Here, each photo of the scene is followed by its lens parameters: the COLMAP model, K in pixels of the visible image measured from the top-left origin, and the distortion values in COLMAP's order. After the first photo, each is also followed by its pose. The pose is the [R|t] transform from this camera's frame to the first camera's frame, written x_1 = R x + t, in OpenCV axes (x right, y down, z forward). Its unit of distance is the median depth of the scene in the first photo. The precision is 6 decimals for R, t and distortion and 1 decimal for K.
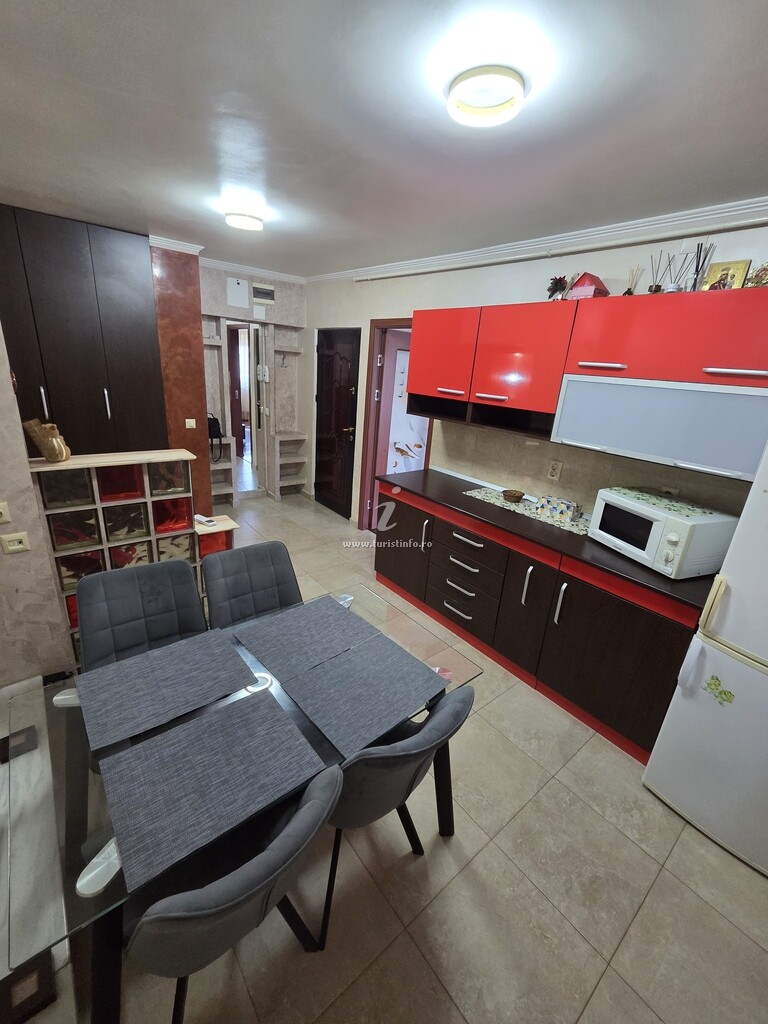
lens RADIAL K [[419.2, 0, 383.6], [0, 419.2, 509.2], [0, 0, 1]] dist [-0.001692, -0.001063]
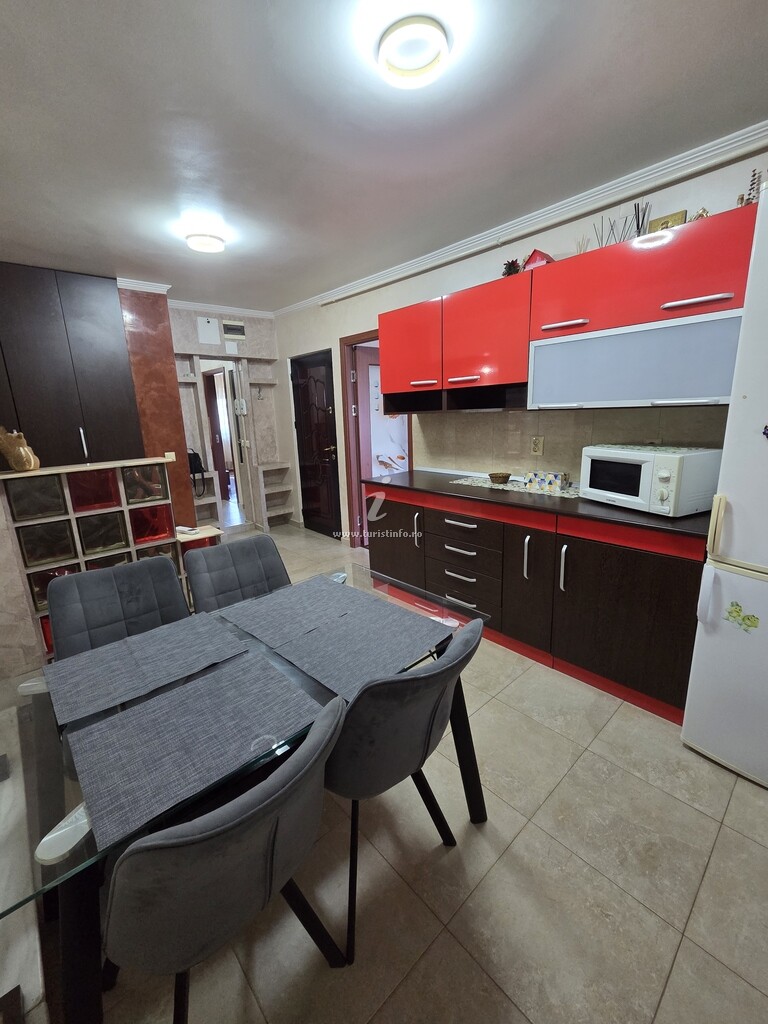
lens RADIAL K [[419.2, 0, 384.7], [0, 419.2, 510.5], [0, 0, 1]] dist [-0.001692, -0.001063]
pose [[0.992702, -0.117636, 0.026549, 0.004632], [0.119799, 0.987207, -0.105215, 0.168816], [-0.013833, 0.107628, 0.994095, 0.039317]]
